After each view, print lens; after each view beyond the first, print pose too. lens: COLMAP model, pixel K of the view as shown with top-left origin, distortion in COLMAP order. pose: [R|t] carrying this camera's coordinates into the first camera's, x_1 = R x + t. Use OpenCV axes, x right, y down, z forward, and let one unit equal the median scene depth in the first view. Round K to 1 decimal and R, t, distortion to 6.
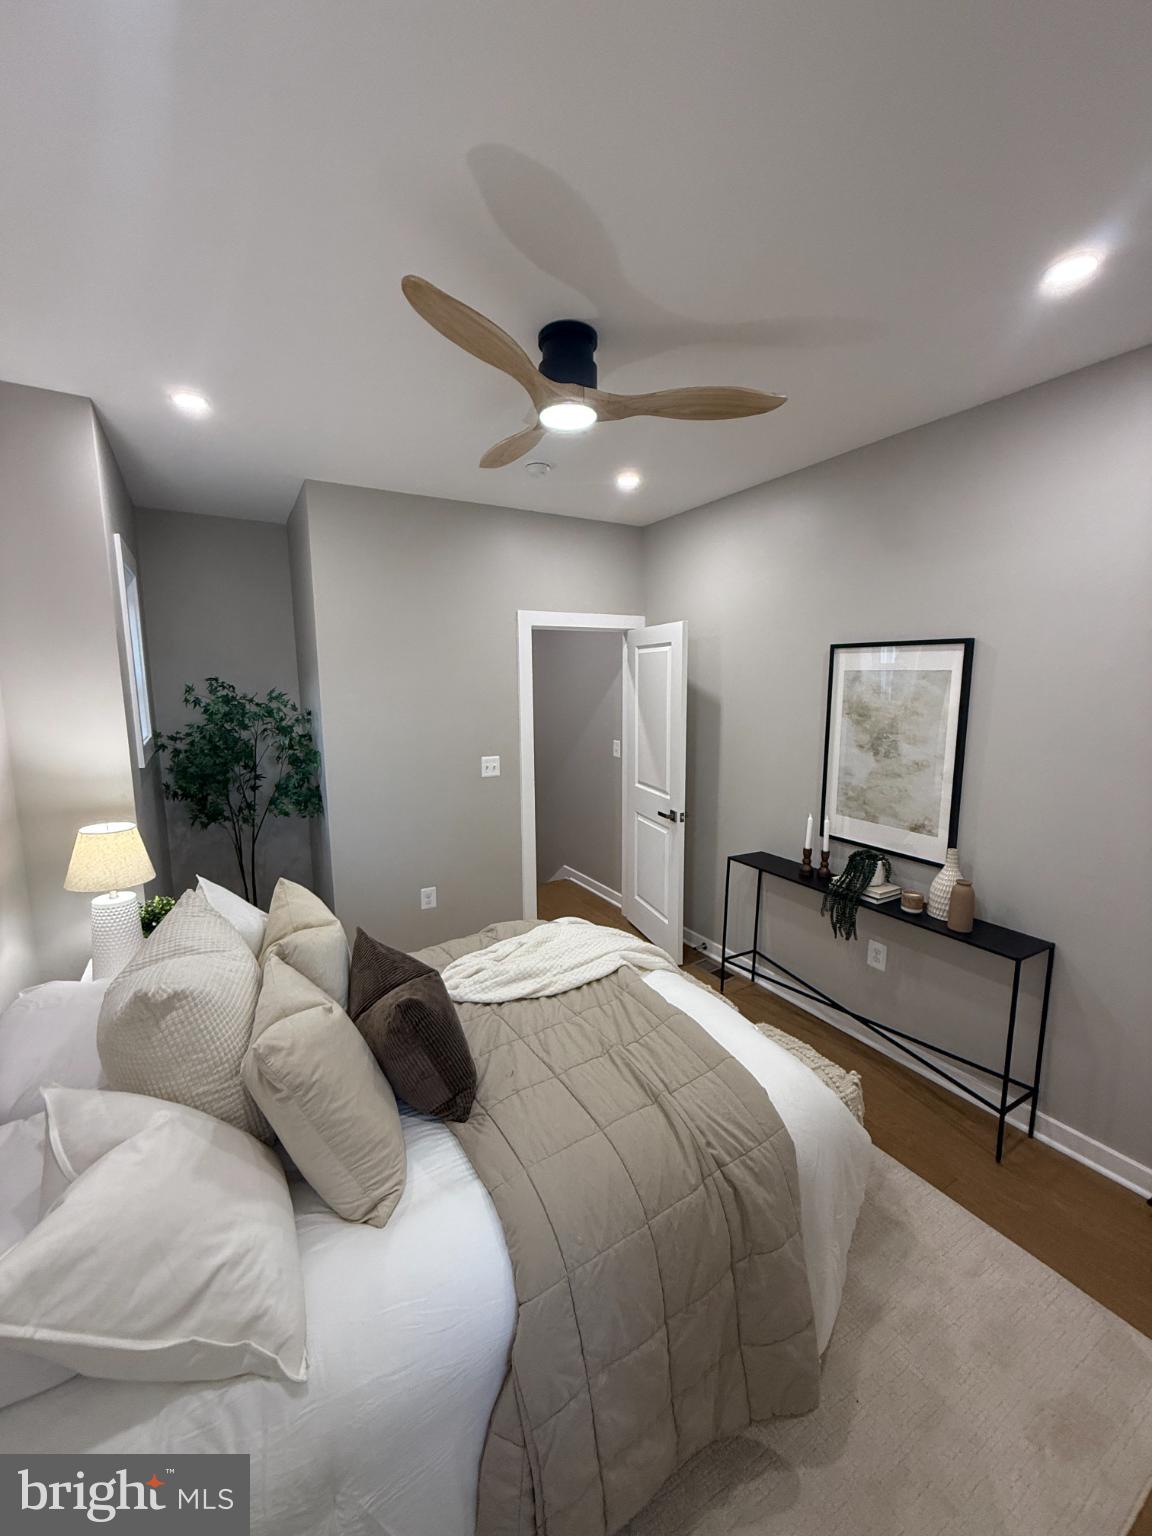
lens RADIAL K [[614.3, 0, 572.3], [0, 614.3, 765.1], [0, 0, 1]] dist [-0.001130, -0.000385]
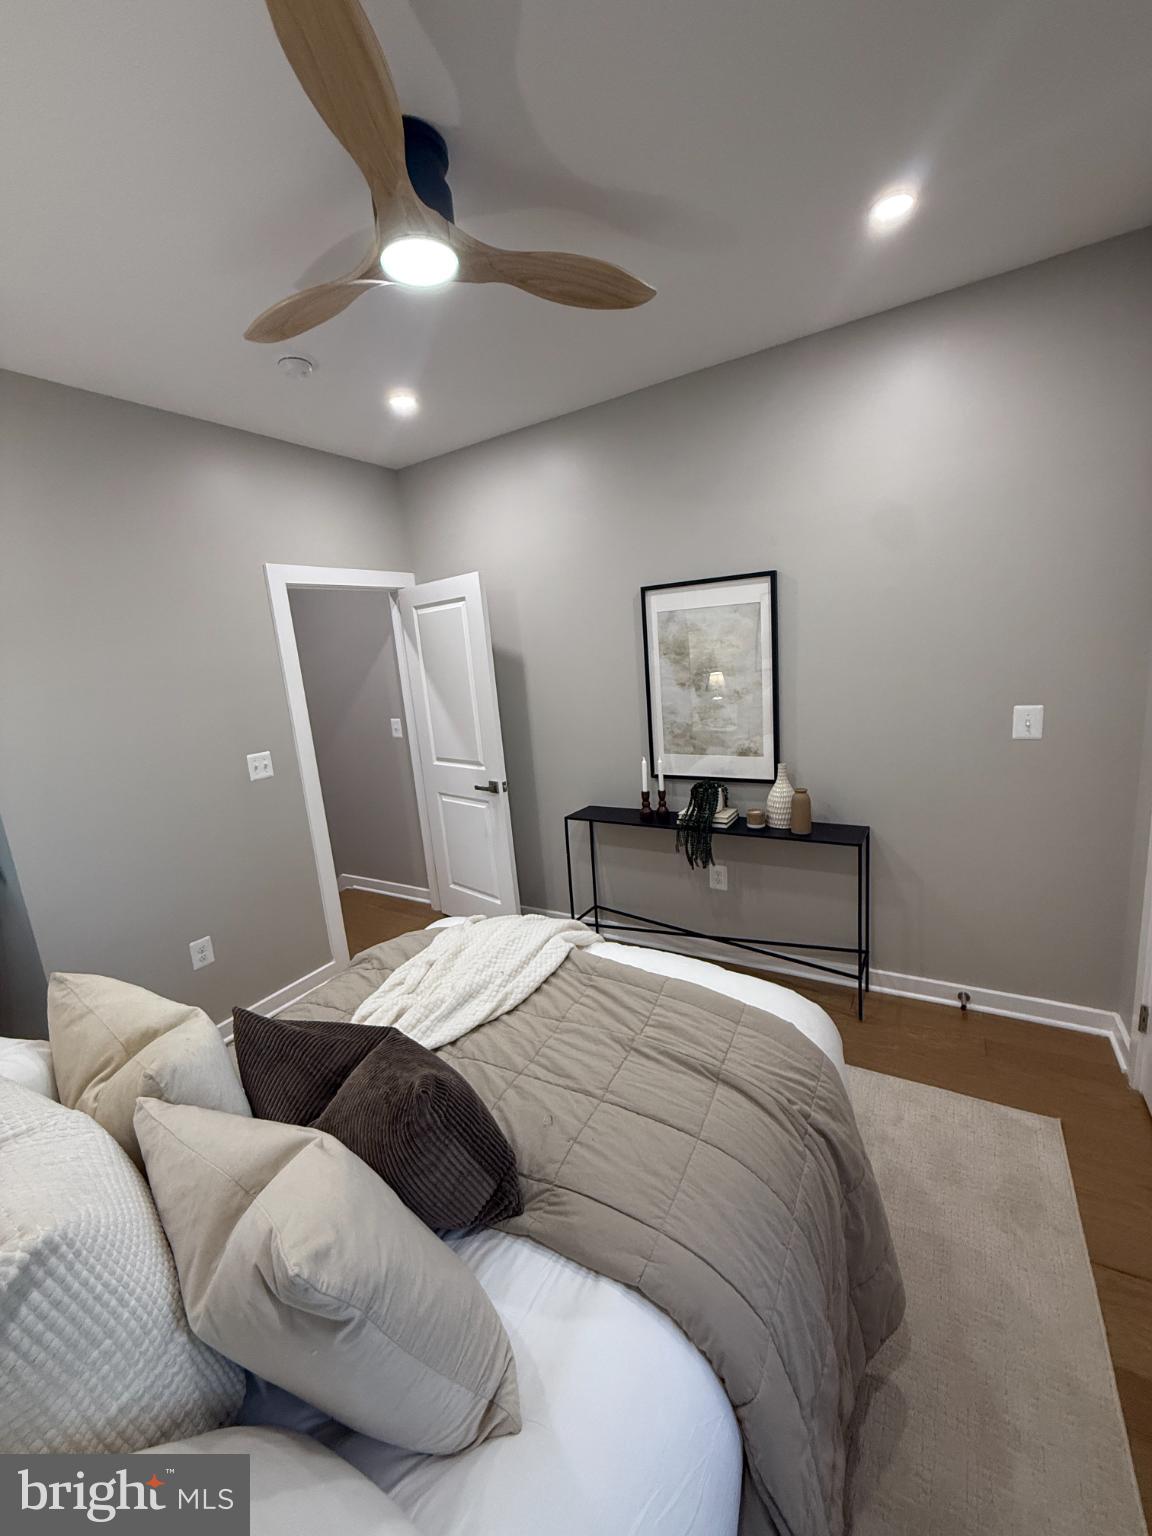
lens RADIAL K [[614.3, 0, 578.5], [0, 614.3, 765.3], [0, 0, 1]] dist [-0.001130, -0.000385]
pose [[0.875215, -0.156622, 0.457677, -0.213275], [0.144502, 0.987583, 0.061631, 0.018269], [-0.461647, 0.012195, 0.886980, 0.190981]]
